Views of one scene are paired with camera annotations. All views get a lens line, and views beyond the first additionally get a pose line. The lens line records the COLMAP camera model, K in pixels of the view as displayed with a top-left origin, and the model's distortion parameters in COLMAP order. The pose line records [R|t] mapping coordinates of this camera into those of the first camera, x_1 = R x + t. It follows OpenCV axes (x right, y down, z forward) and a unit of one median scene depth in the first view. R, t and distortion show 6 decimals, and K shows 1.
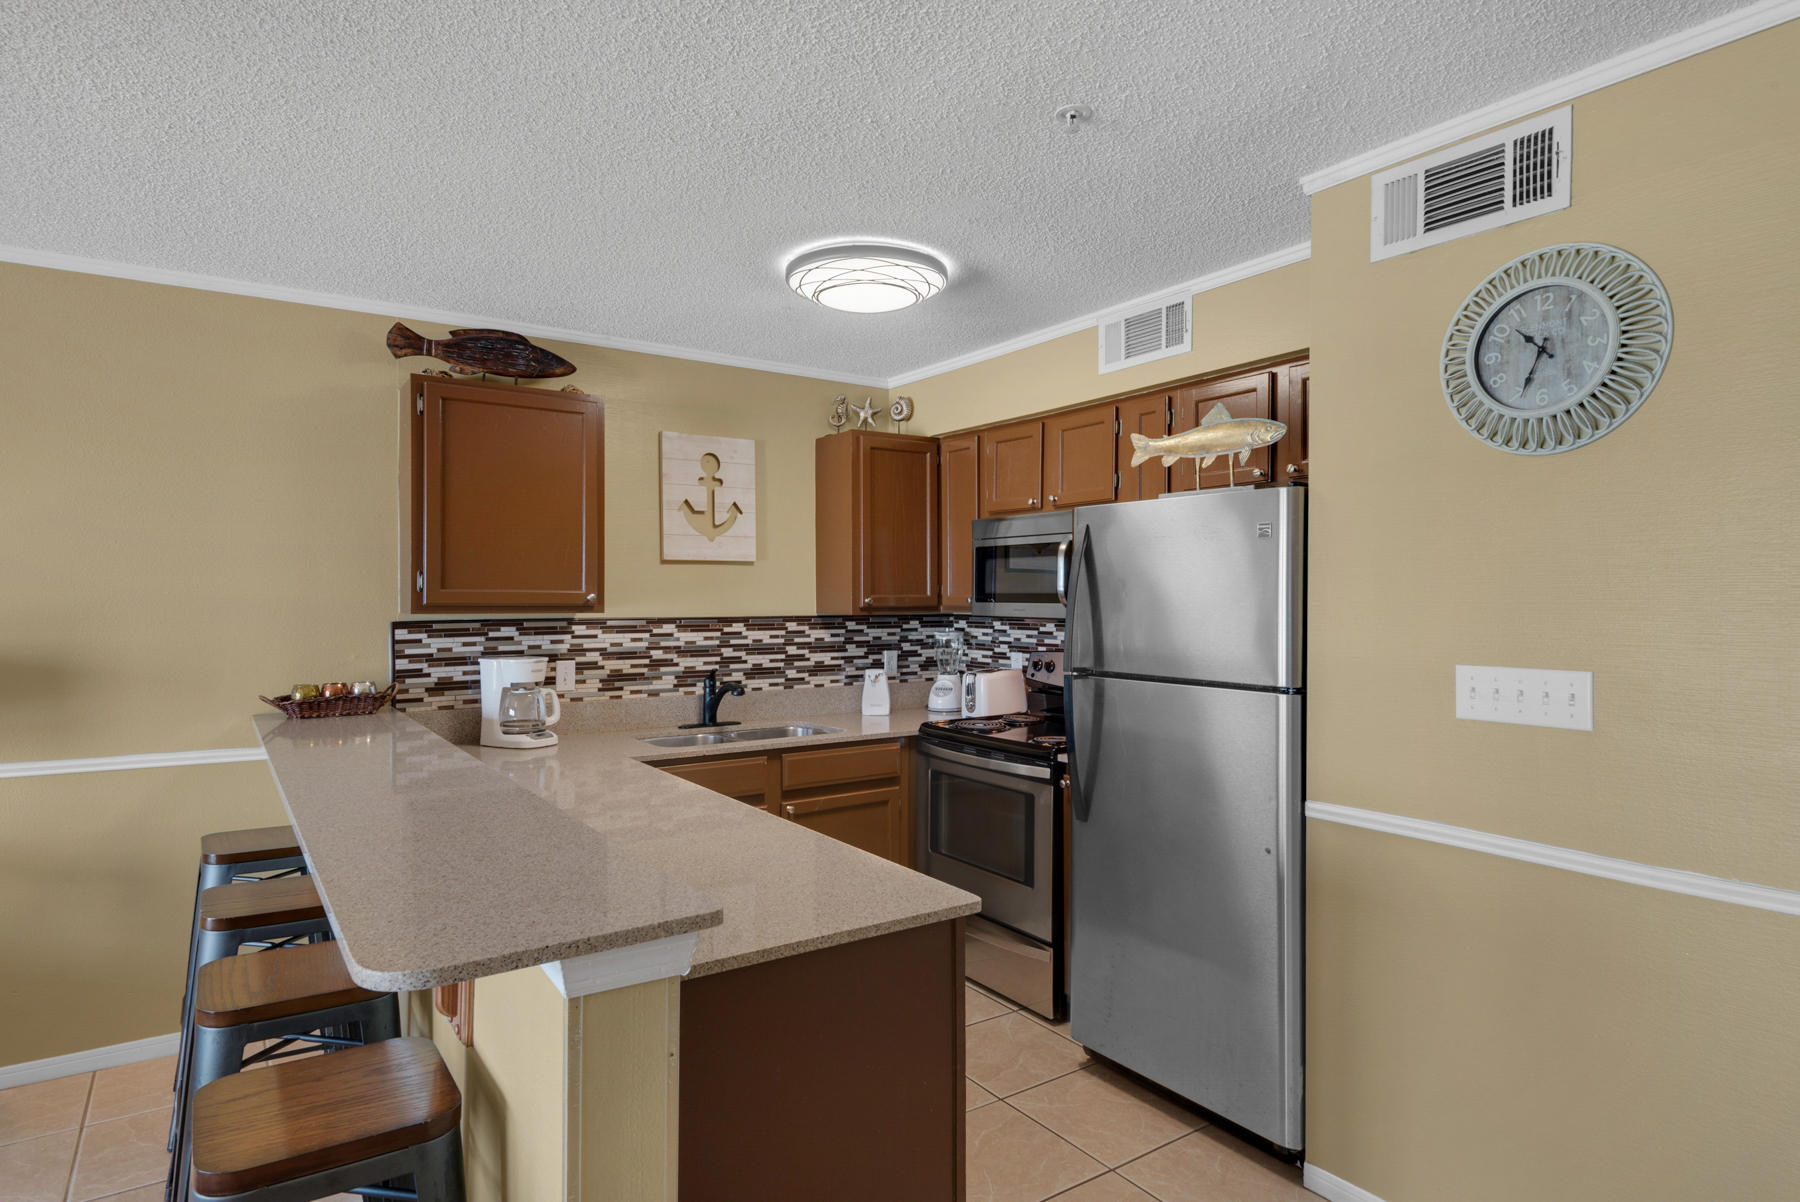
lens RADIAL K [[988.1, 0, 913.4], [0, 988.1, 599.5], [0, 0, 1]] dist [0.037619, -0.041745]
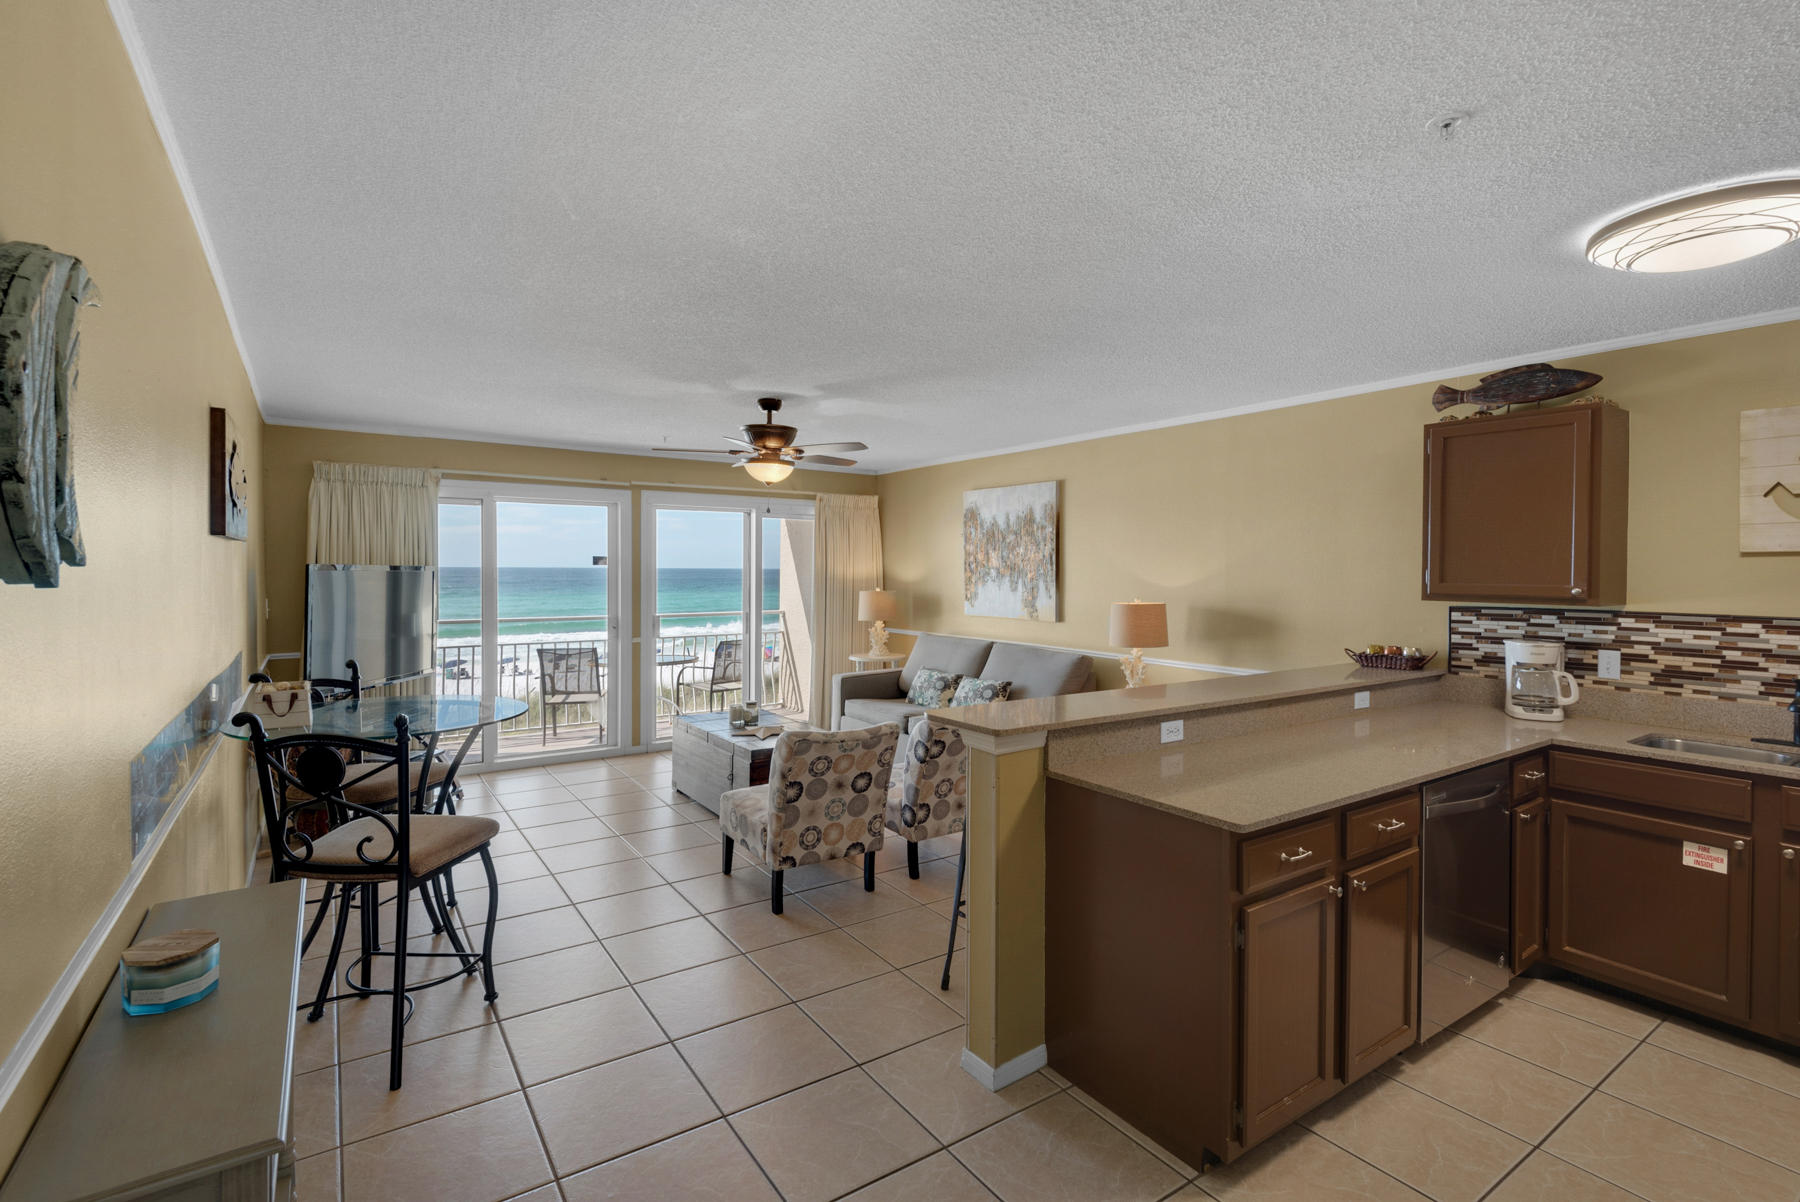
lens RADIAL K [[816.8, 0, 910.5], [0, 816.8, 578.8], [0, 0, 1]] dist [0.042692, -0.021910]
pose [[-0.008467, 0.007352, -0.999937, 0.536814], [-0.010378, 0.999918, 0.007440, -0.013665], [0.999910, 0.010440, -0.008390, 0.253176]]
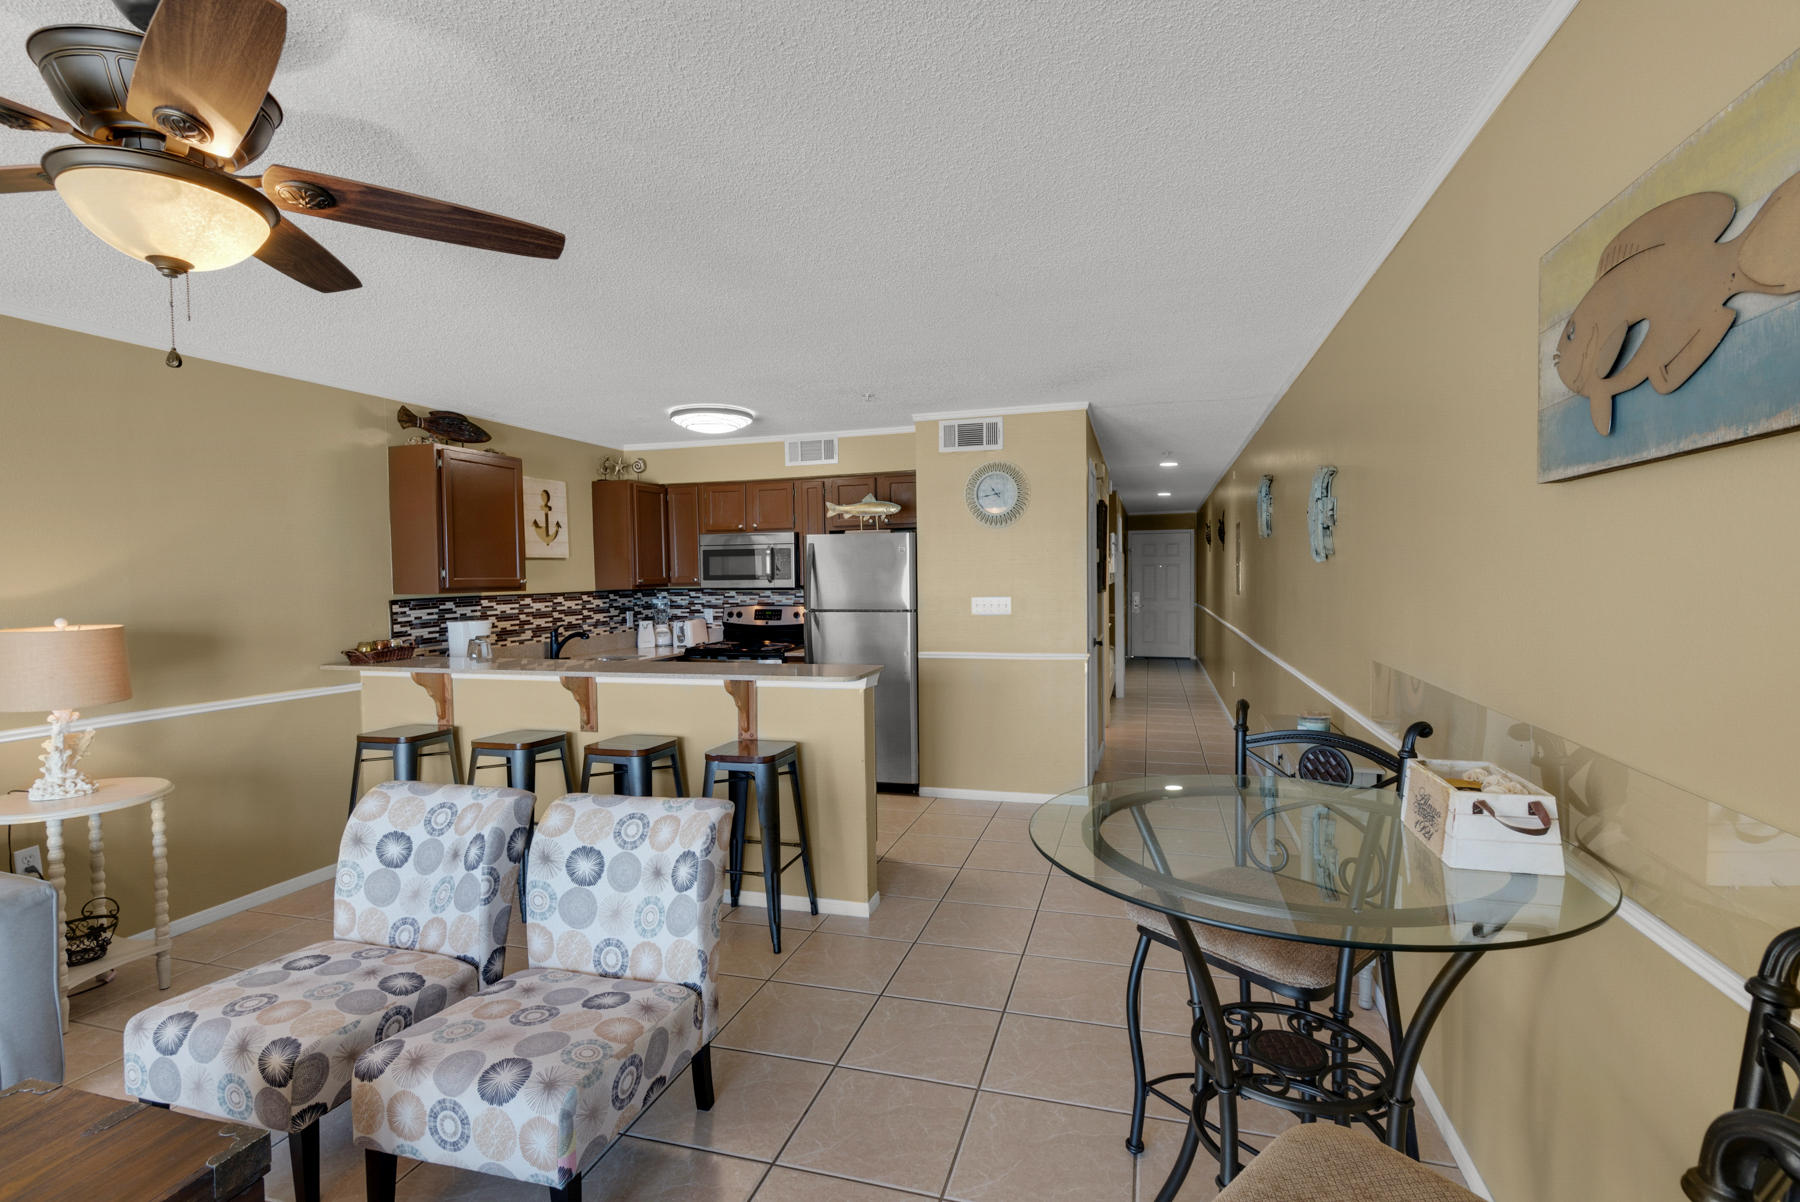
lens RADIAL K [[829.8, 0, 913.0], [0, 829.8, 602.5], [0, 0, 1]] dist [0.027854, -0.021663]
pose [[0.778219, -0.036633, 0.626923, -0.630859], [0.018256, 0.999195, 0.035724, -0.004963], [-0.627727, -0.016356, 0.778262, -0.449763]]
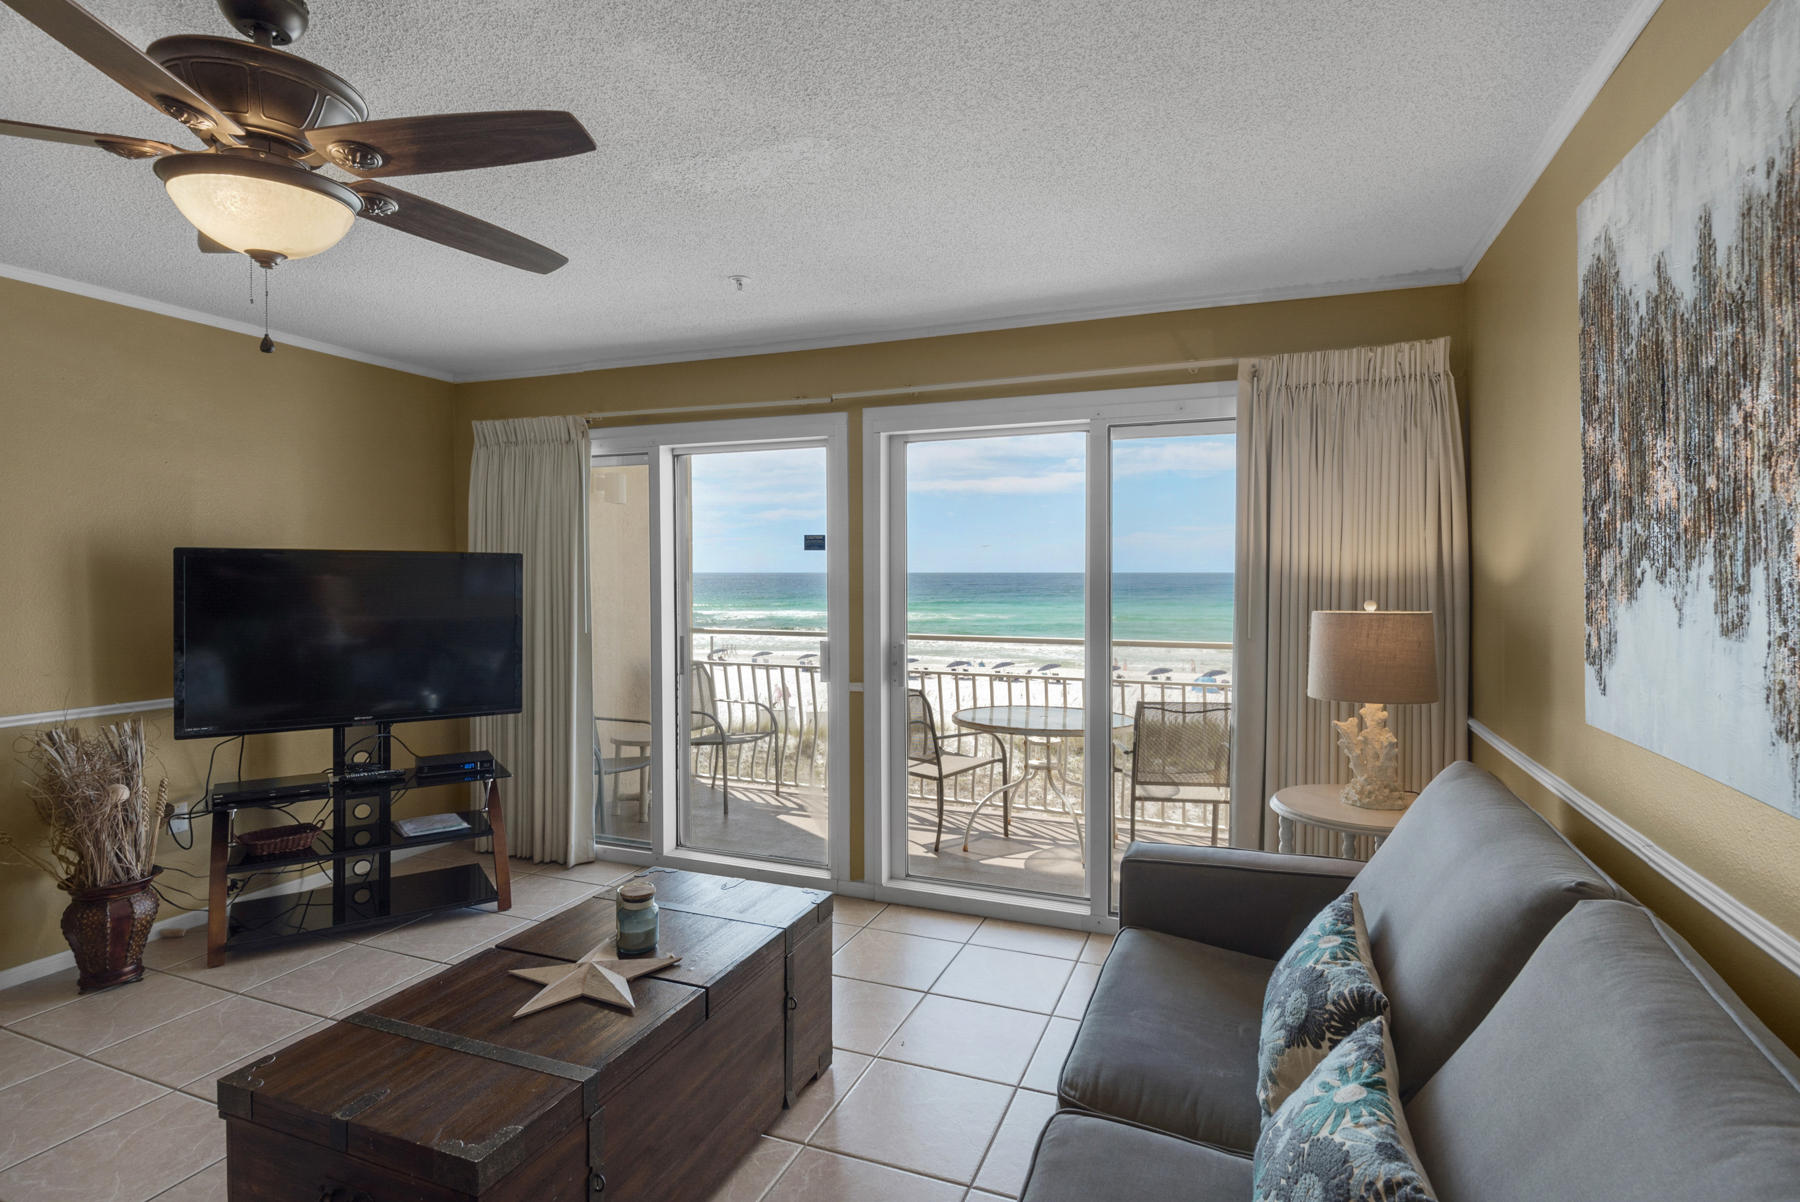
lens RADIAL K [[891.2, 0, 921.3], [0, 891.2, 603.8], [0, 0, 1]] dist [0.032031, -0.035843]
pose [[-0.827743, 0.015564, -0.560891, -0.667541], [-0.006044, 0.999310, 0.036649, 0.000173], [0.561074, 0.033726, -0.827078, 0.545334]]
